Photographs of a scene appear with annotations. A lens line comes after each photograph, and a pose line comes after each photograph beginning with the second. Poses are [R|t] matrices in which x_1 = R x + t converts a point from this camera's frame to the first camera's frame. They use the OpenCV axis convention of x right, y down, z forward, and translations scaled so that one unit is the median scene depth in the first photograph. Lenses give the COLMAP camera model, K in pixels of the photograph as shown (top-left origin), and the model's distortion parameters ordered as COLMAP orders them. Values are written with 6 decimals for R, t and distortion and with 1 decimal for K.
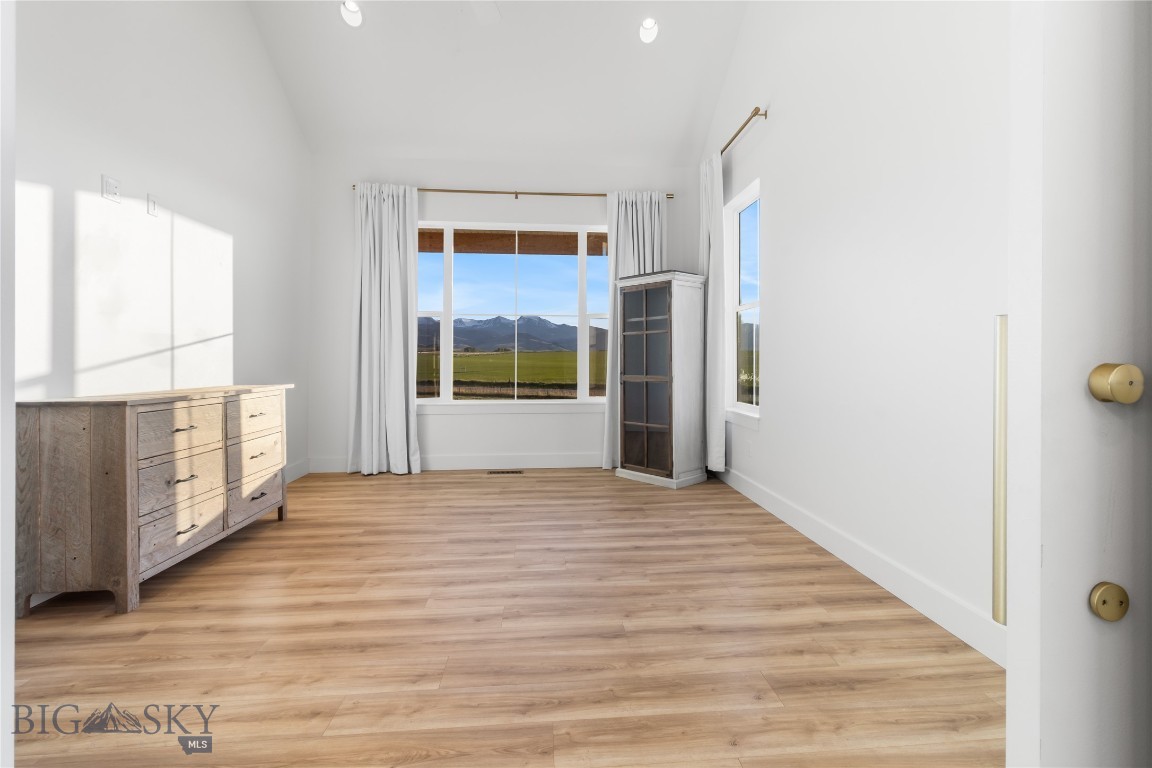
lens RADIAL K [[539.5, 0, 581.3], [0, 539.5, 357.2], [0, 0, 1]] dist [0.001848, -0.000118]
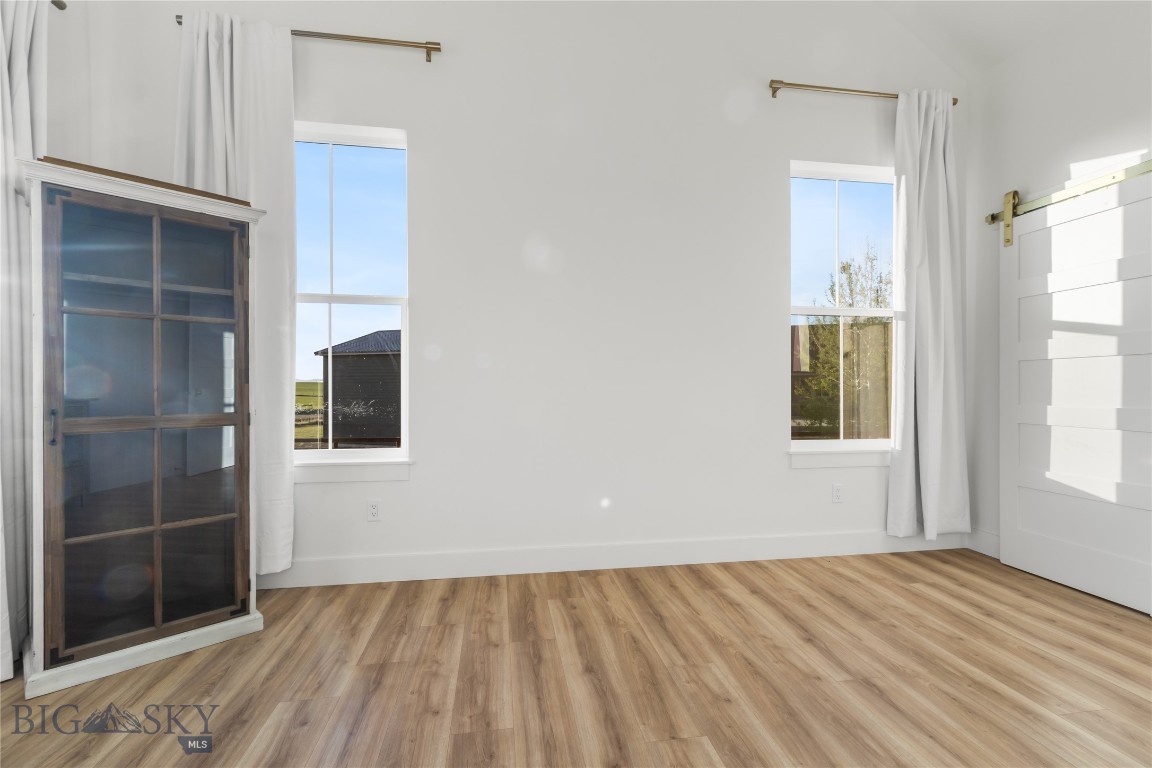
lens RADIAL K [[529.2, 0, 599.6], [0, 529.2, 392.5], [0, 0, 1]] dist [0.000067, -0.000124]
pose [[-0.101969, -0.008065, 0.994755, -0.528522], [-0.008746, 0.999936, 0.007210, 0.014204], [-0.994749, -0.007965, -0.102033, 1.058753]]
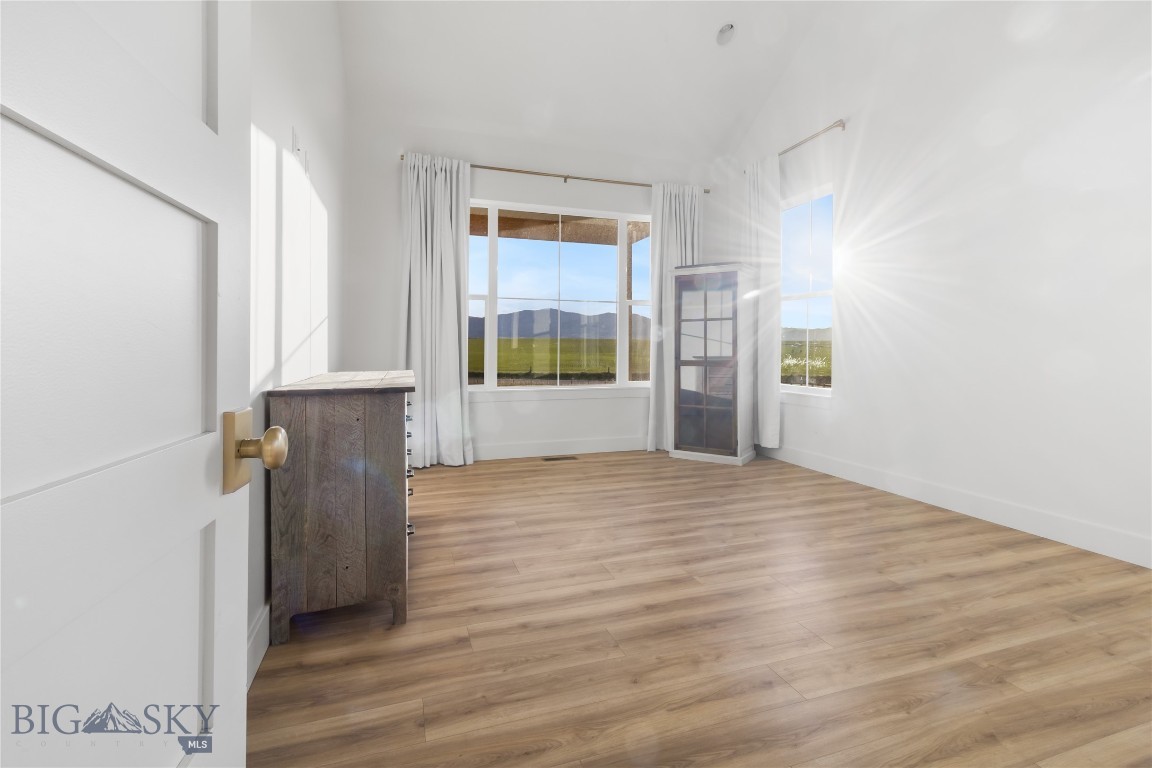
lens RADIAL K [[542.4, 0, 574.2], [0, 542.4, 351.0], [0, 0, 1]] dist [0.003224, 0.000313]
pose [[0.970830, 0.001679, 0.239764, -0.592474], [-0.004247, 0.999939, 0.010191, 0.008164], [-0.239733, -0.010912, 0.970778, 0.046439]]
